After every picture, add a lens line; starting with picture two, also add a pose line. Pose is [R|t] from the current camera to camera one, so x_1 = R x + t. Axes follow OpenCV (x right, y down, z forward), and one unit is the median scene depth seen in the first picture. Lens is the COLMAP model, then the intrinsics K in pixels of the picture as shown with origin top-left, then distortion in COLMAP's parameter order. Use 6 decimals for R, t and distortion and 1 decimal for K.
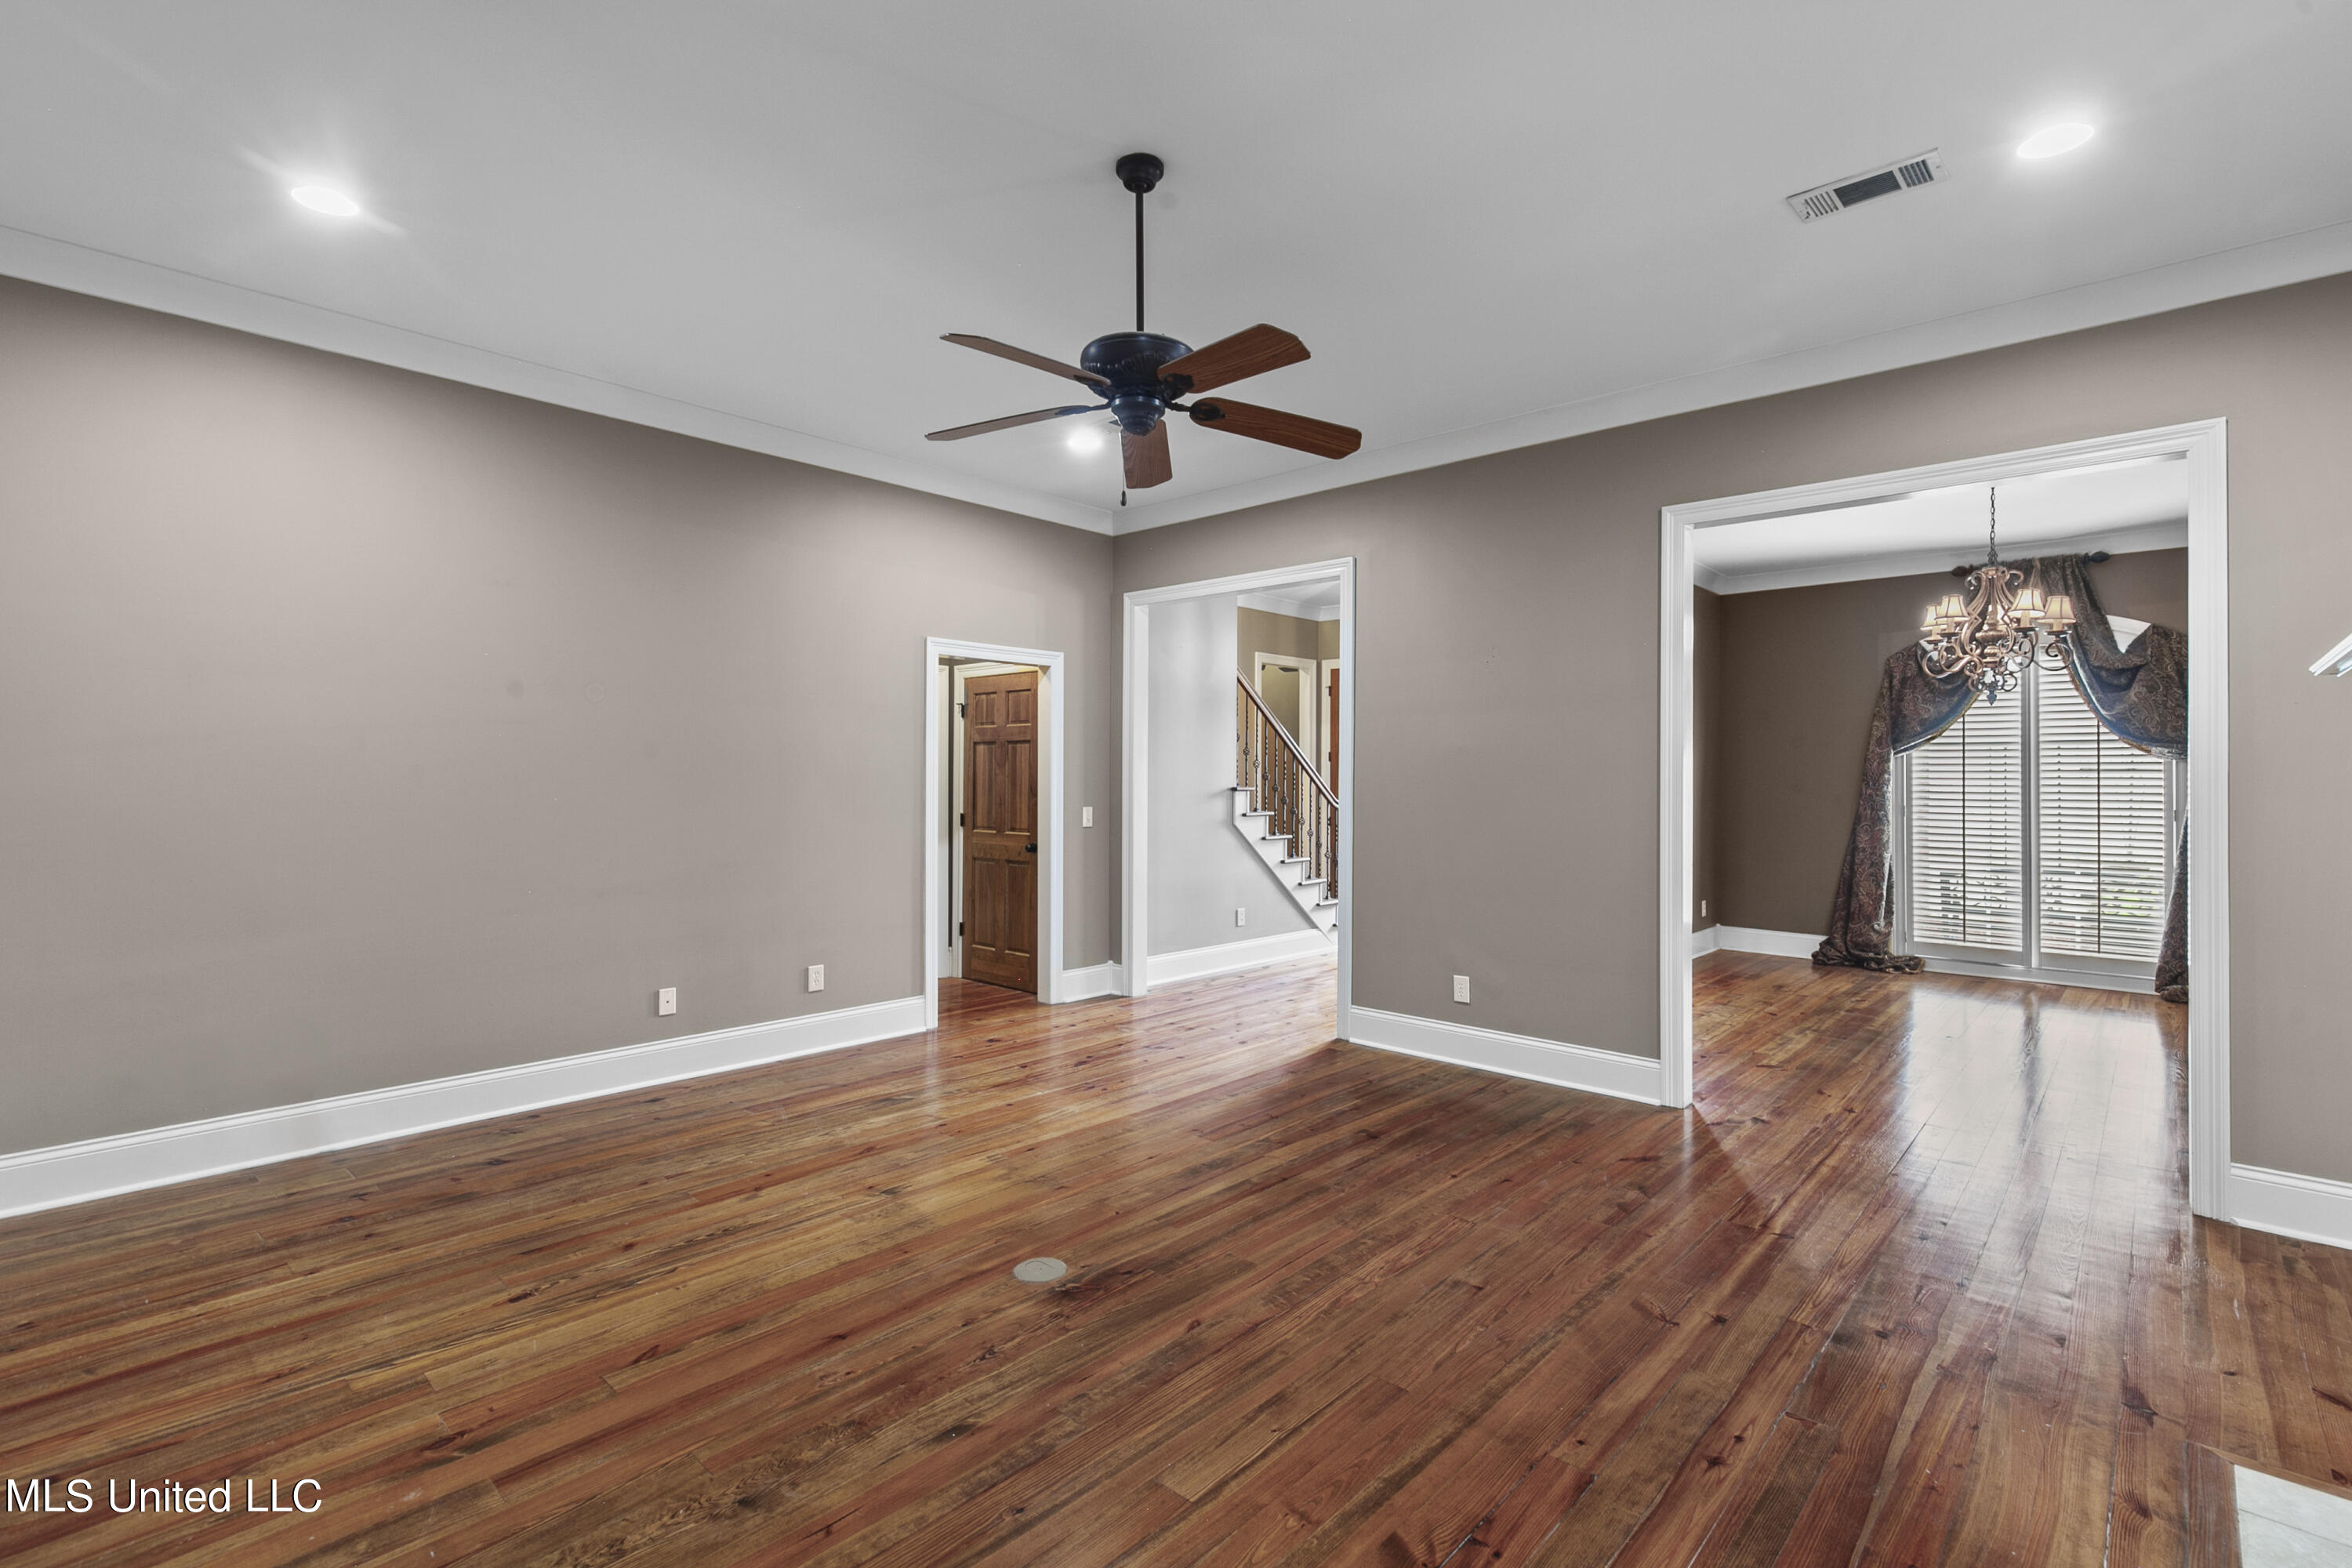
lens RADIAL K [[1071.8, 0, 1170.3], [0, 1071.8, 774.2], [0, 0, 1]] dist [0.011206, -0.001150]
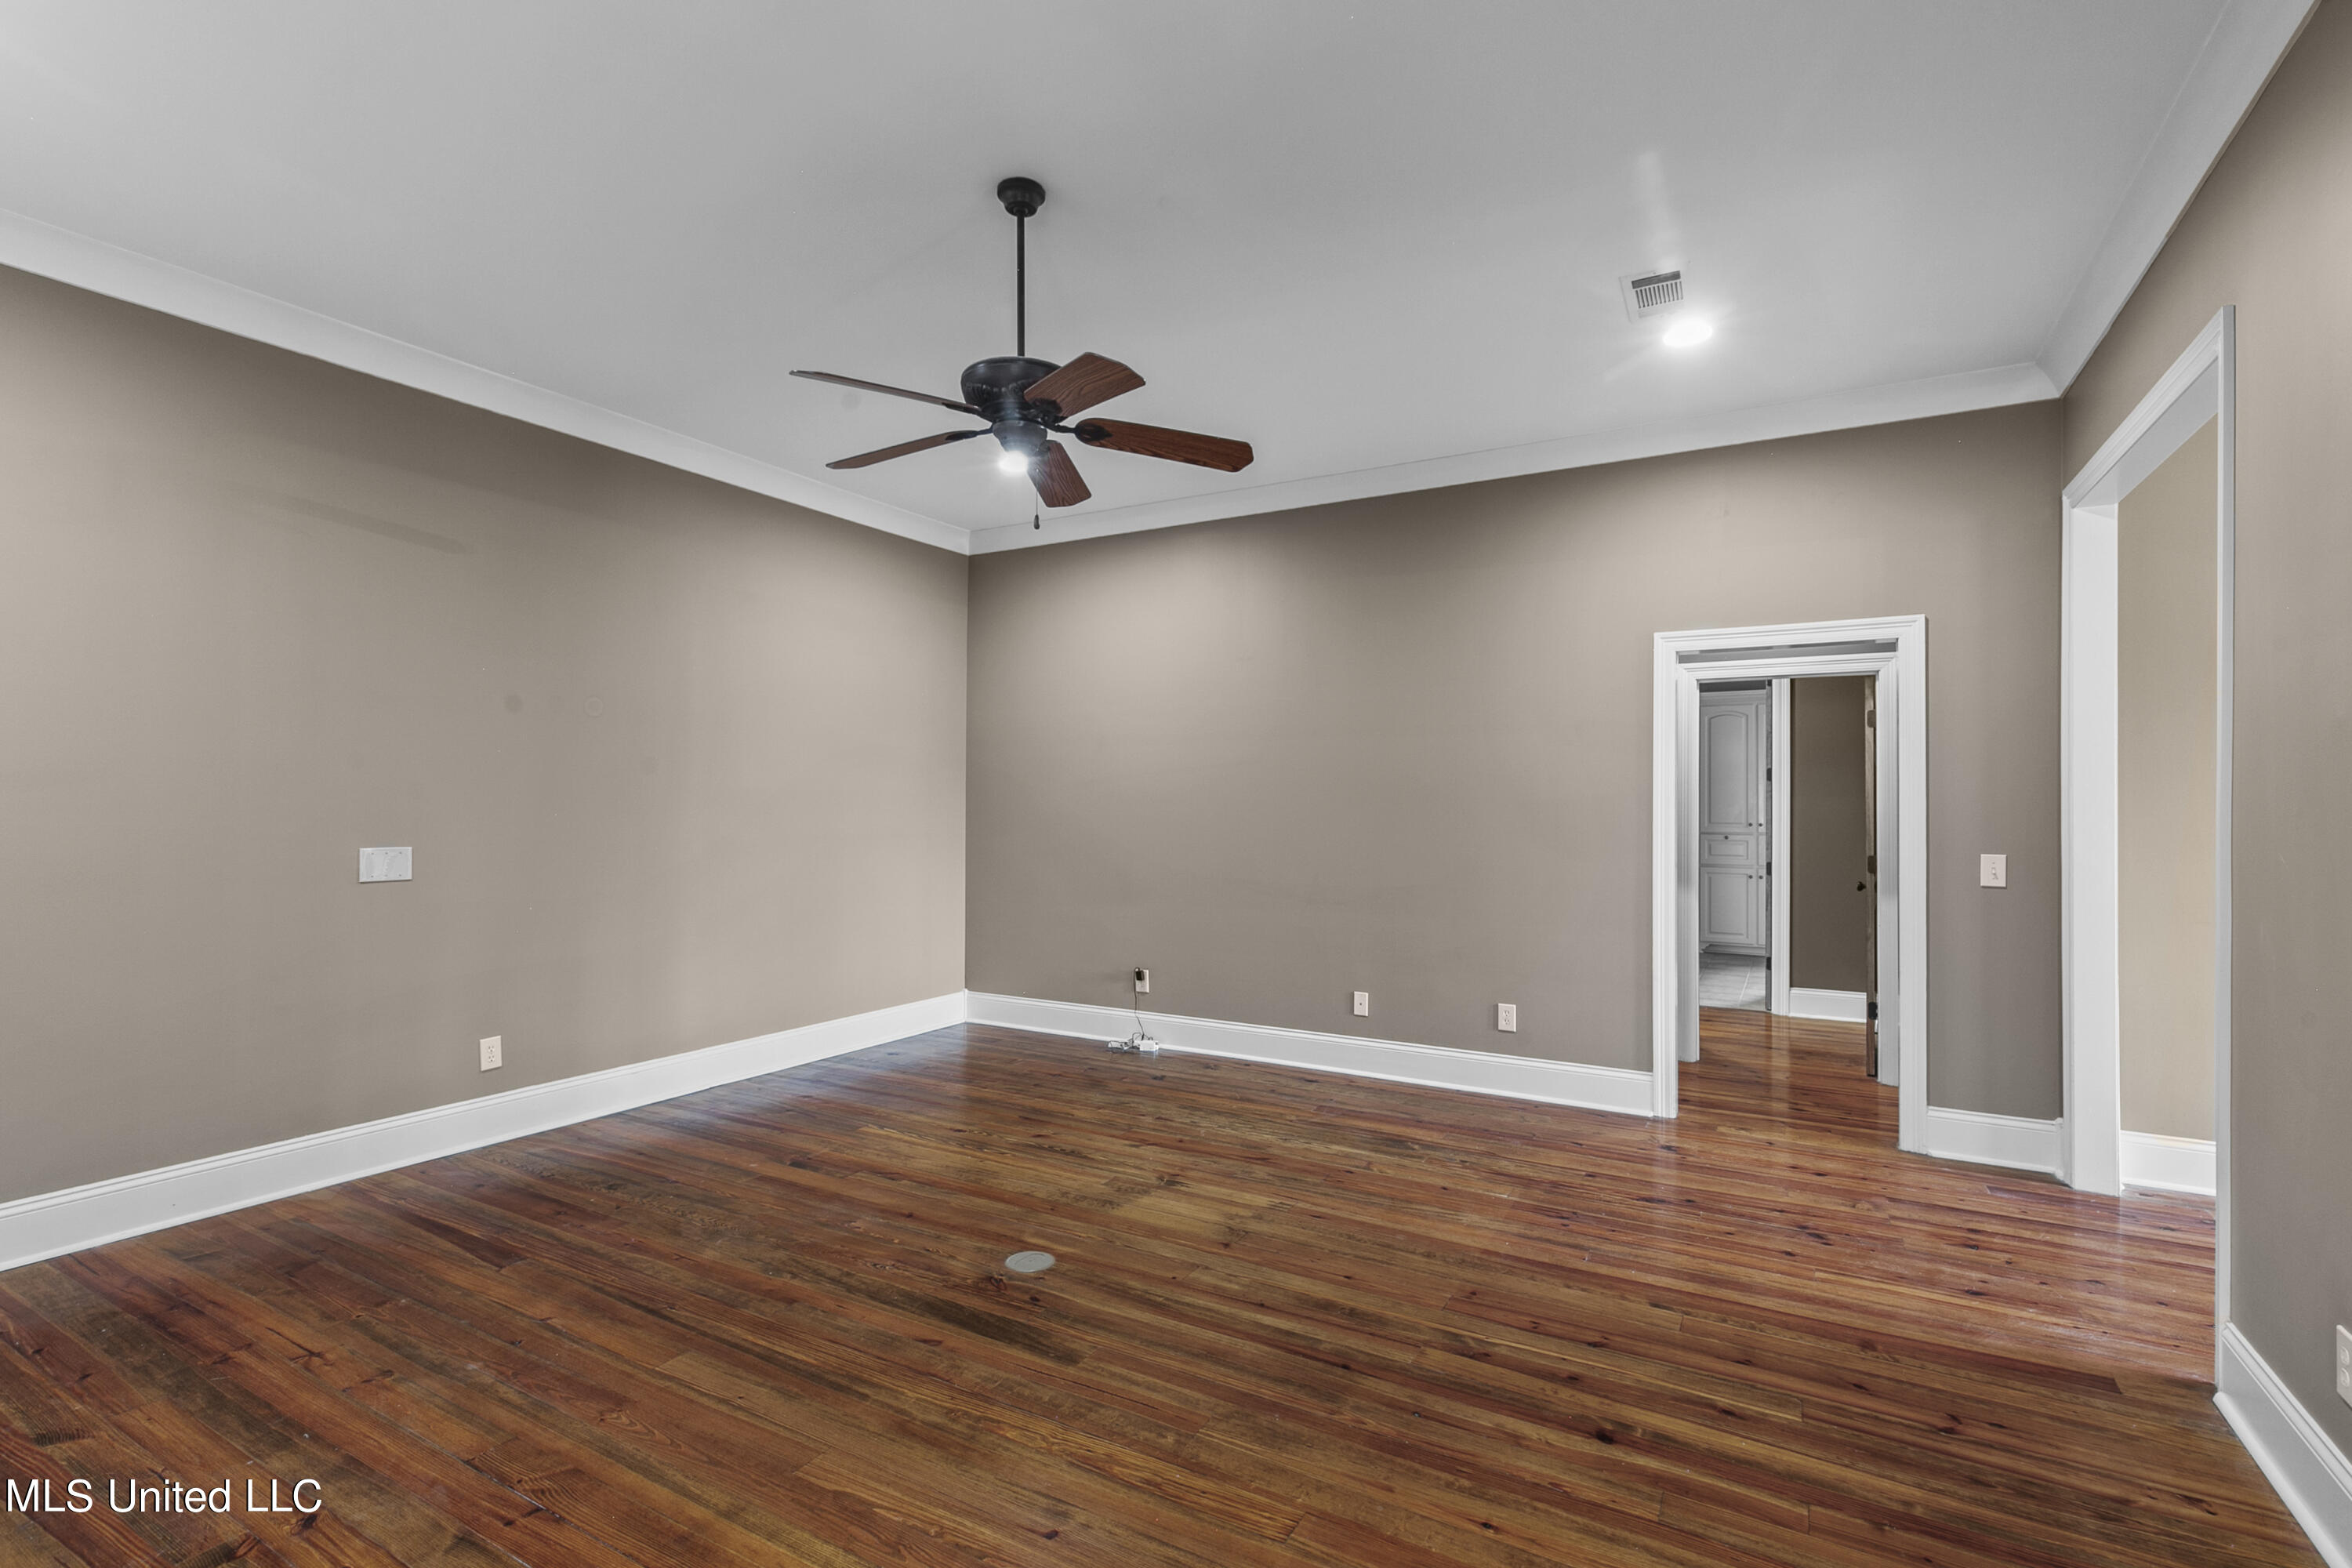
lens RADIAL K [[1071.8, 0, 1167.5], [0, 1071.8, 803.7], [0, 0, 1]] dist [0.011206, -0.001150]
pose [[0.218385, -0.005676, -0.975846, 0.803482], [0.000245, 0.999983, -0.005762, 0.009794], [0.975863, 0.001020, 0.218382, 0.756607]]
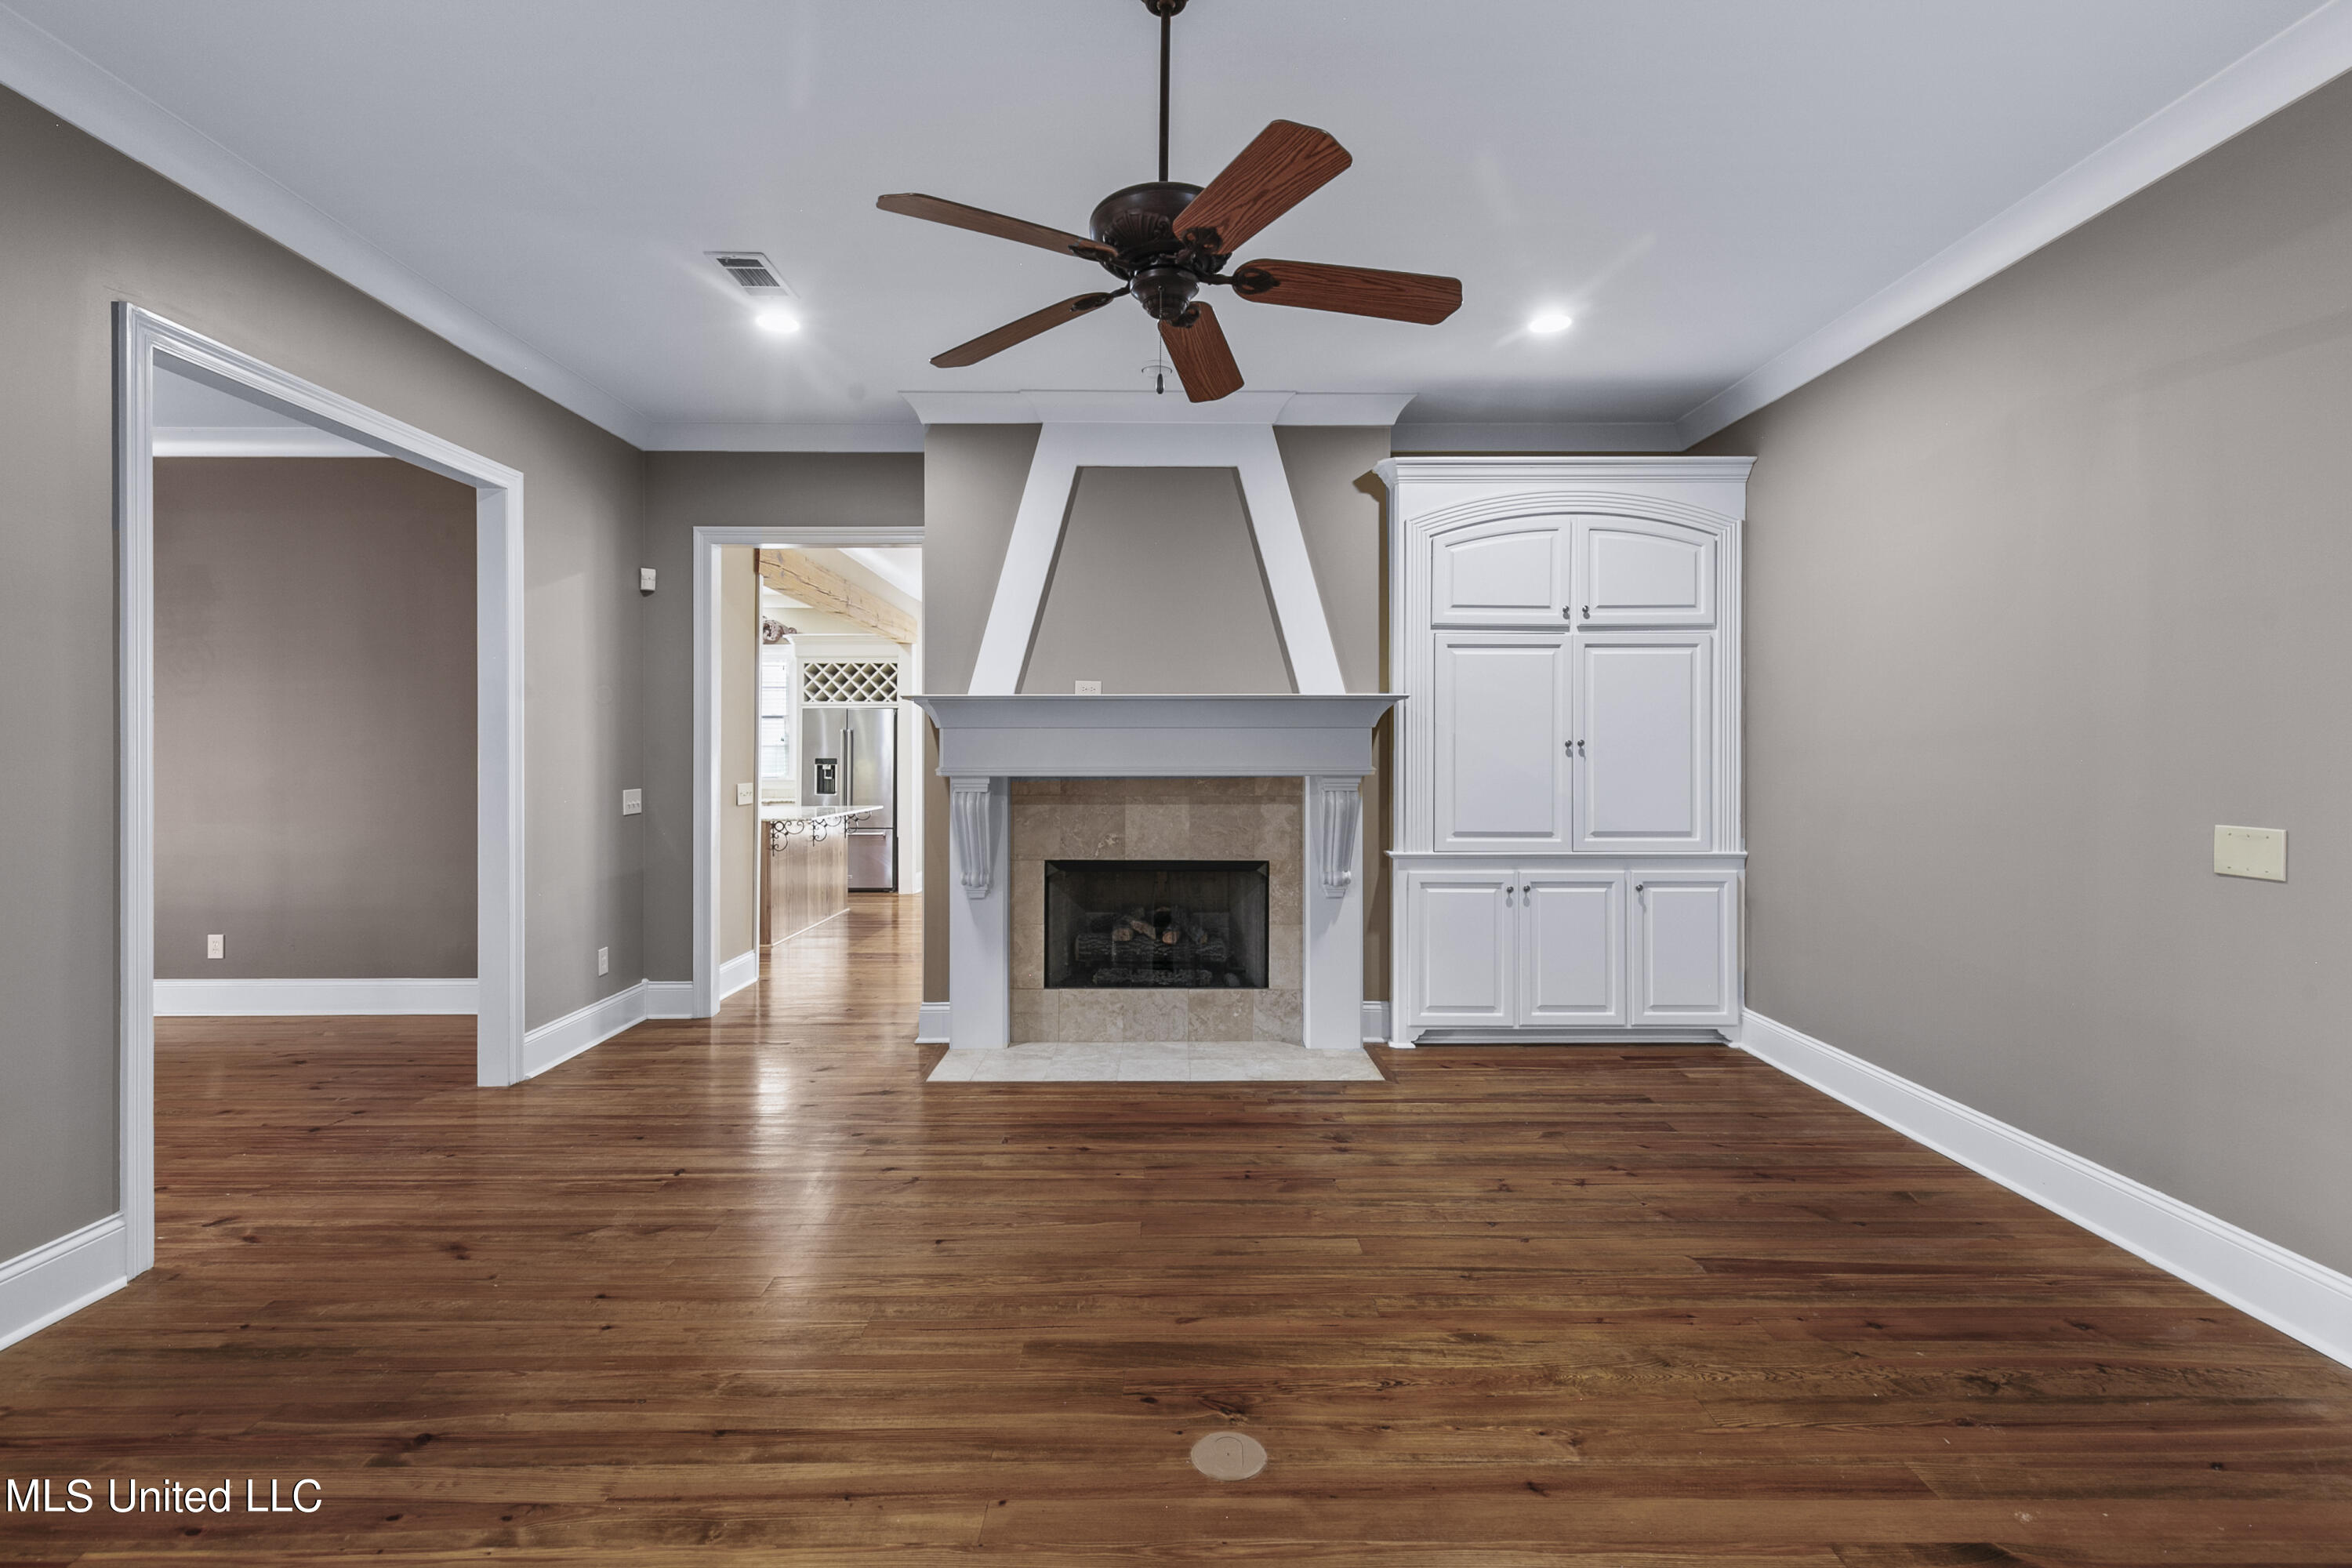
lens RADIAL K [[1071.8, 0, 1173.0], [0, 1071.8, 767.9], [0, 0, 1]] dist [0.011206, -0.001150]
pose [[-0.683273, -0.018016, 0.729940, -0.504624], [-0.006983, 0.999811, 0.018141, 0.000693], [-0.730129, 0.007298, -0.683270, 1.263867]]
